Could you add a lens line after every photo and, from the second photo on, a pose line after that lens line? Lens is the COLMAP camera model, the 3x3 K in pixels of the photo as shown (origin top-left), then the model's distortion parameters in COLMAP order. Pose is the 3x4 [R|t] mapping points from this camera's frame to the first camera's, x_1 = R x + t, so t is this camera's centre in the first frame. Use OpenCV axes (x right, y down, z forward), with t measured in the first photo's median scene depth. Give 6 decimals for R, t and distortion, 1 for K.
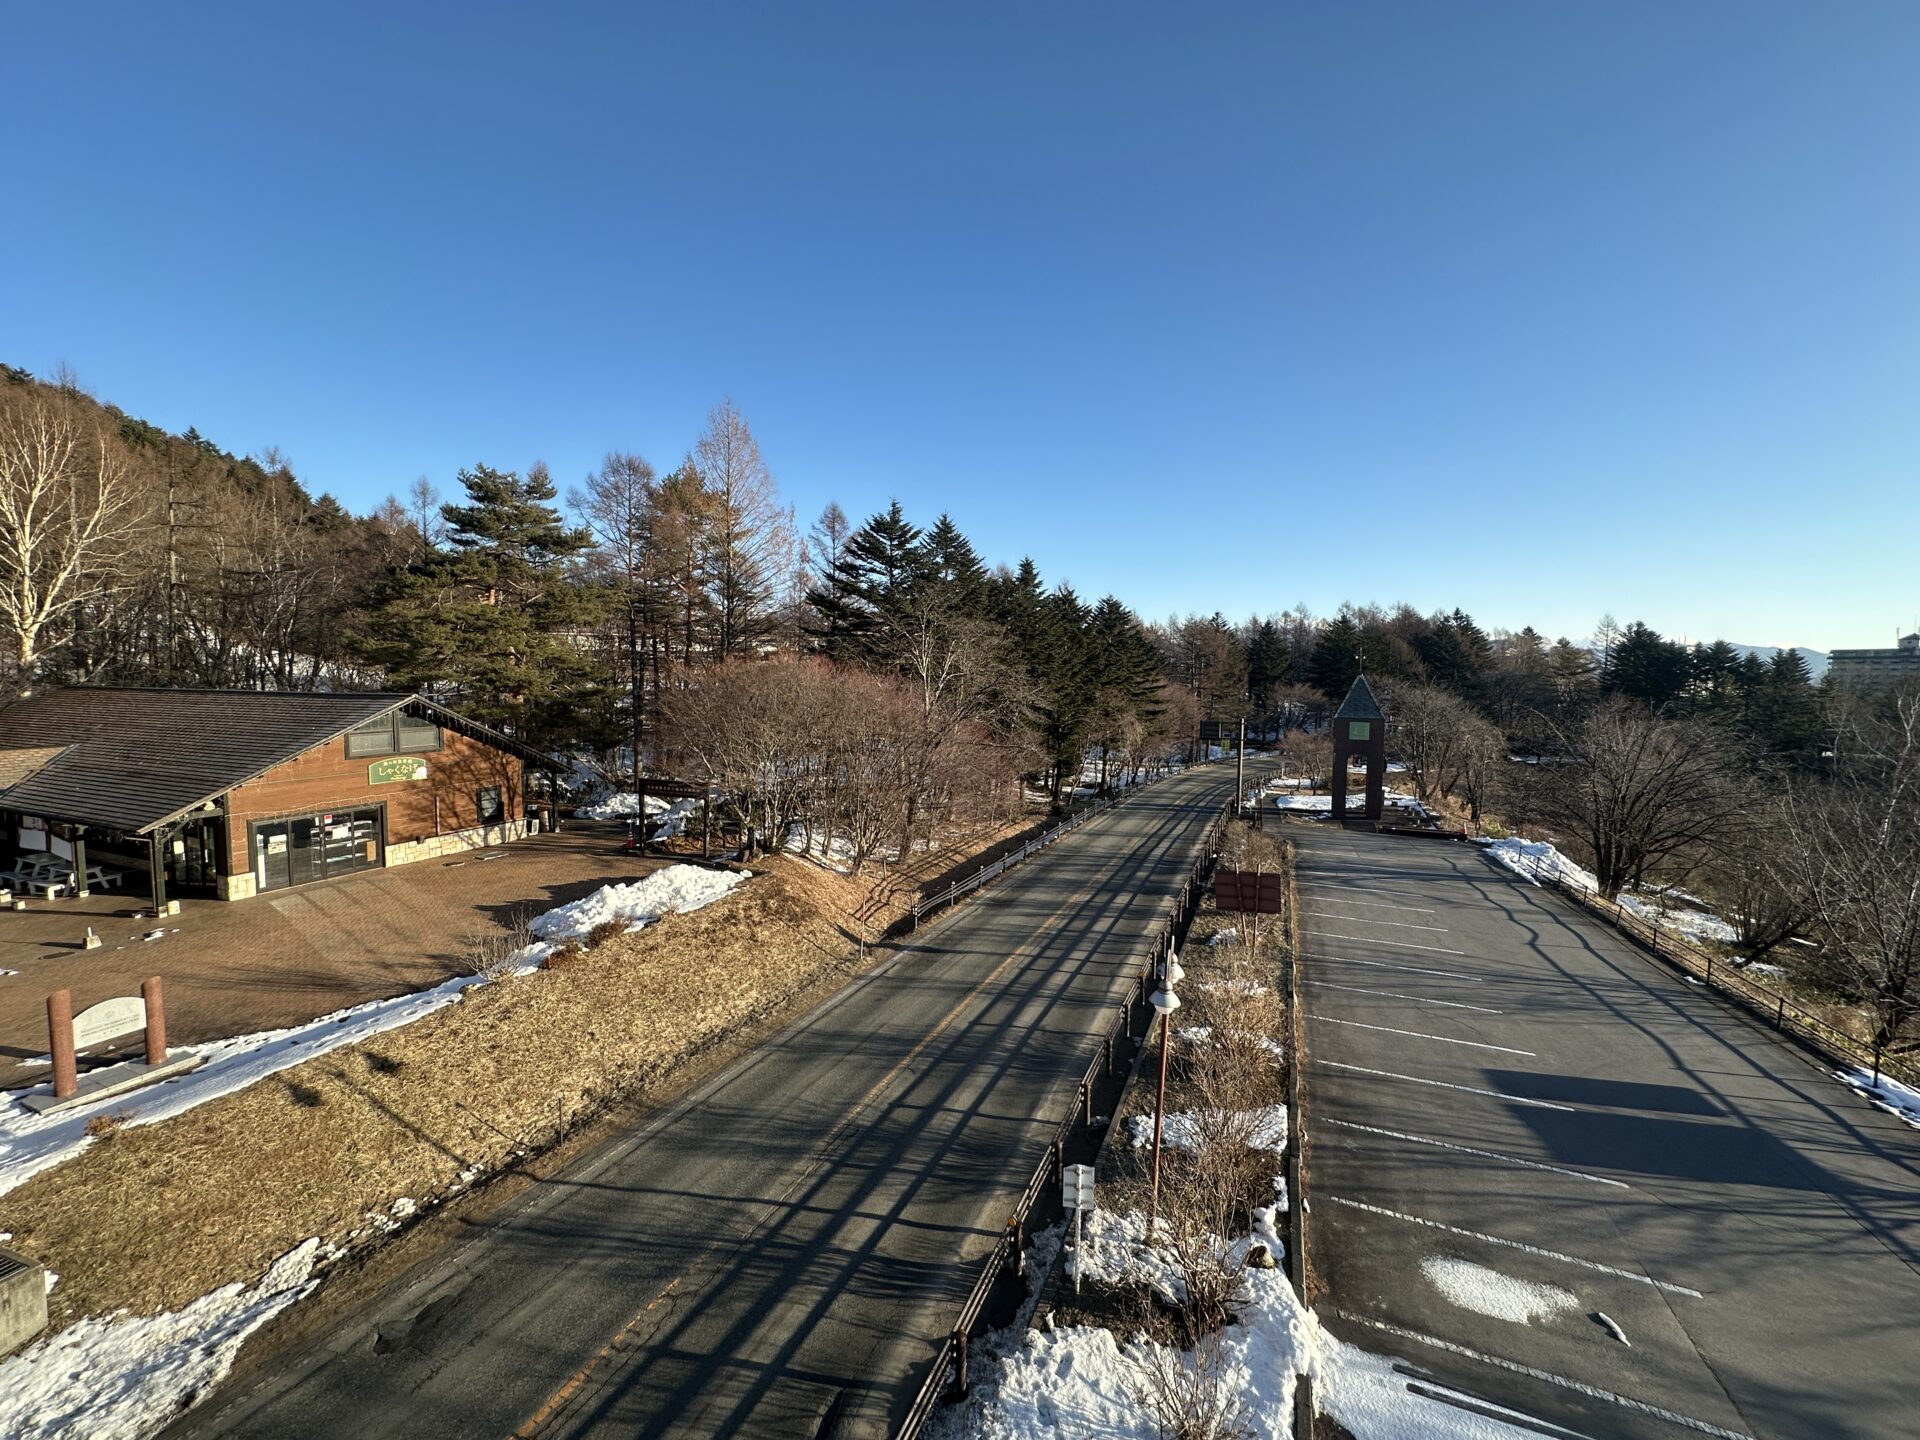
lens RADIAL K [[755.6, 0, 965.2], [0, 755.6, 685.2], [0, 0, 1]] dist [0.003358, 0.000142]
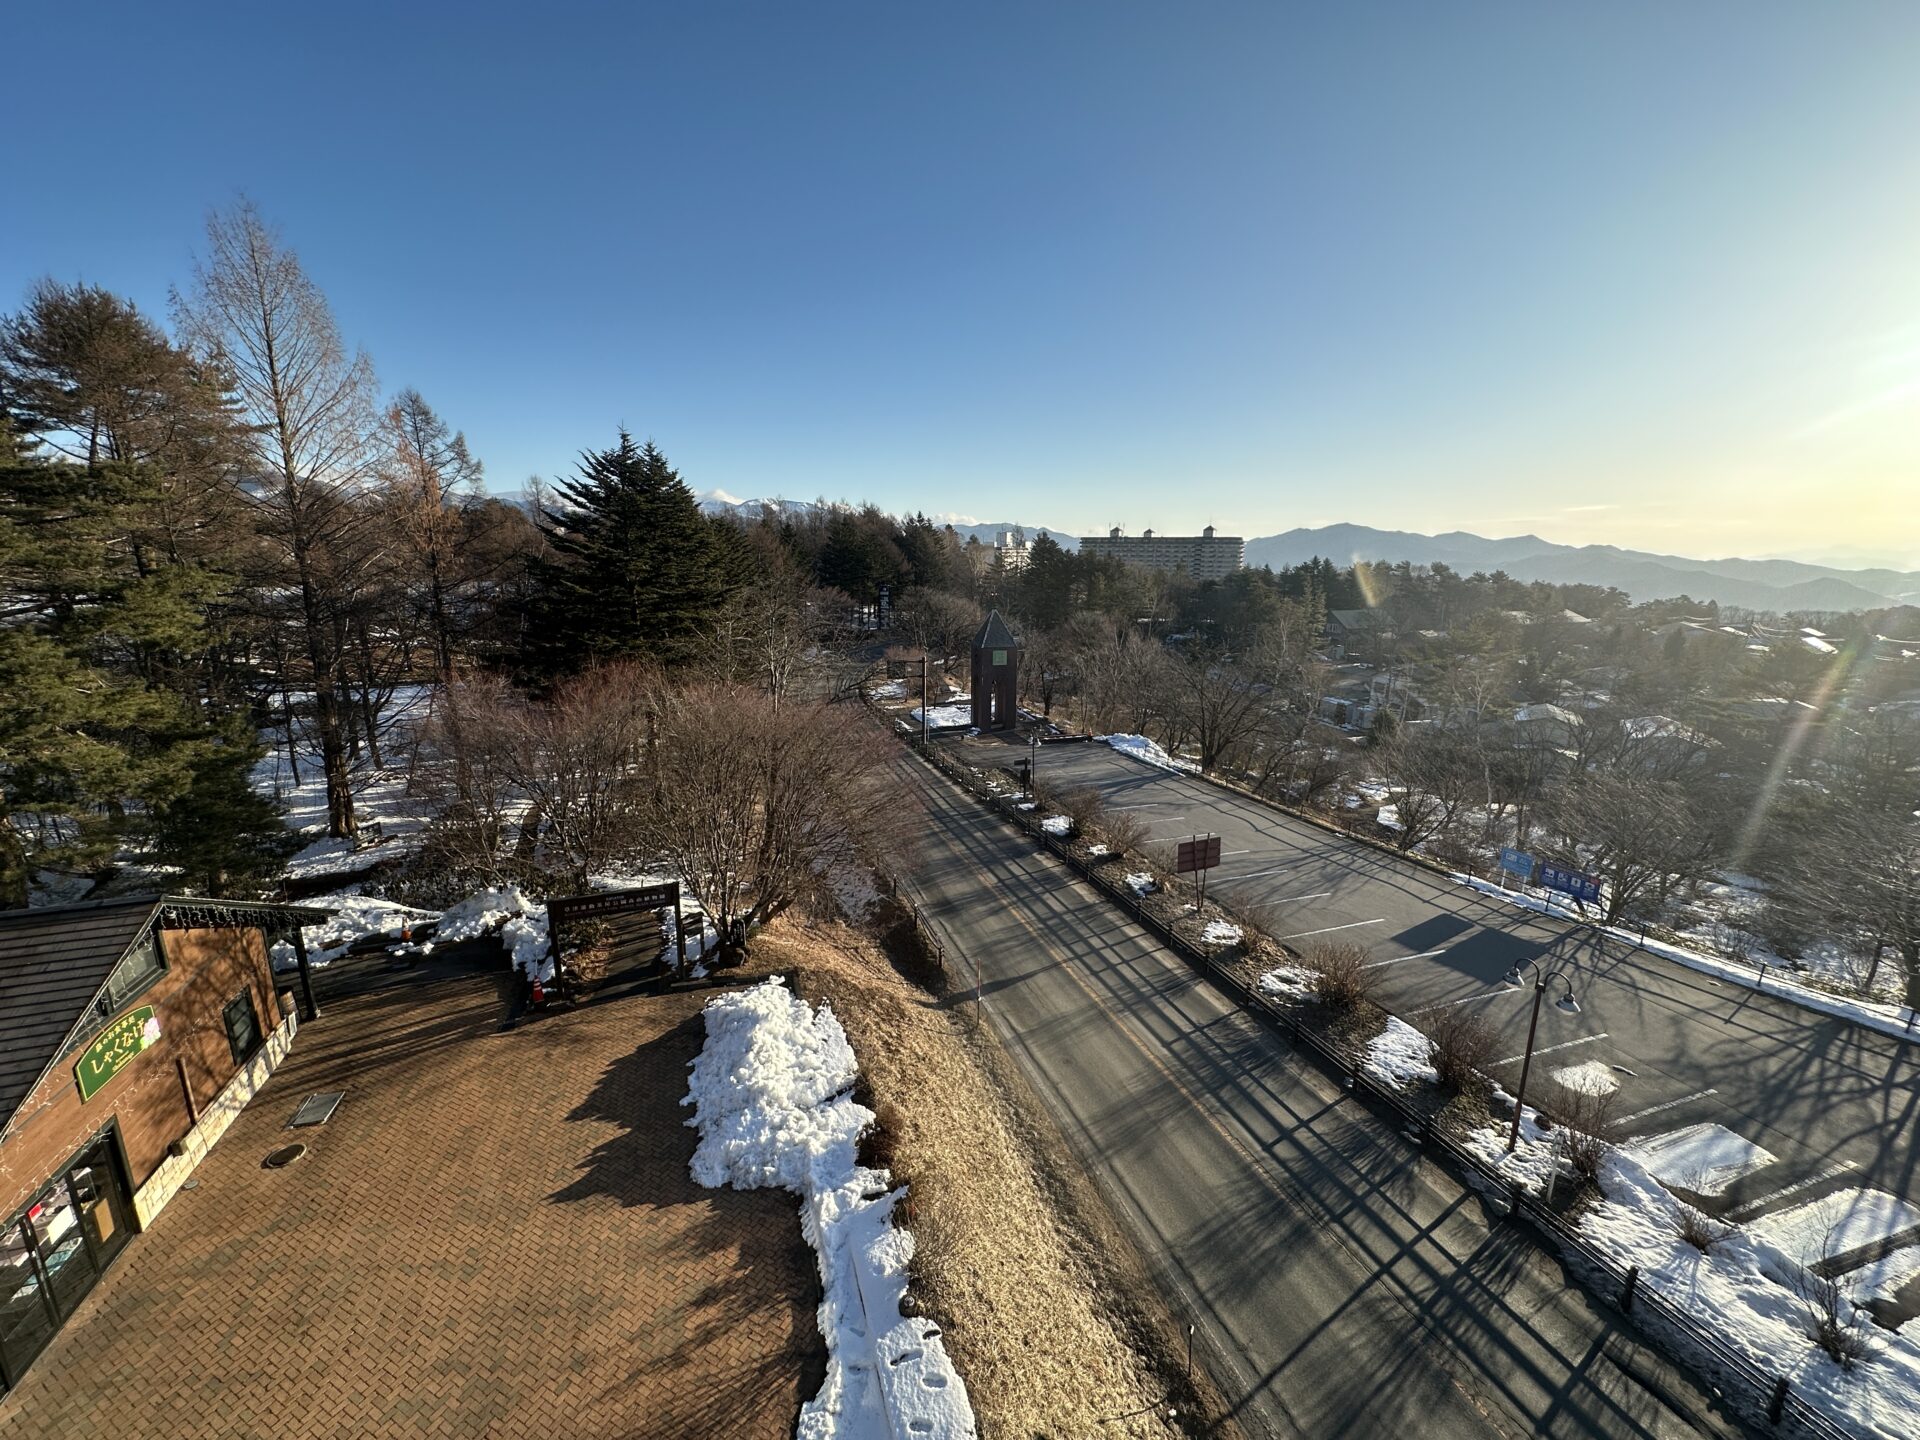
lens RADIAL K [[759.6, 0, 960.0], [0, 759.6, 720.0], [0, 0, 1]] dist [0.007110, 0.000031]
pose [[0.755837, -0.145726, 0.638337, -0.792432], [0.014458, 0.978395, 0.206239, -0.239320], [-0.654600, -0.146654, 0.741614, 0.394368]]
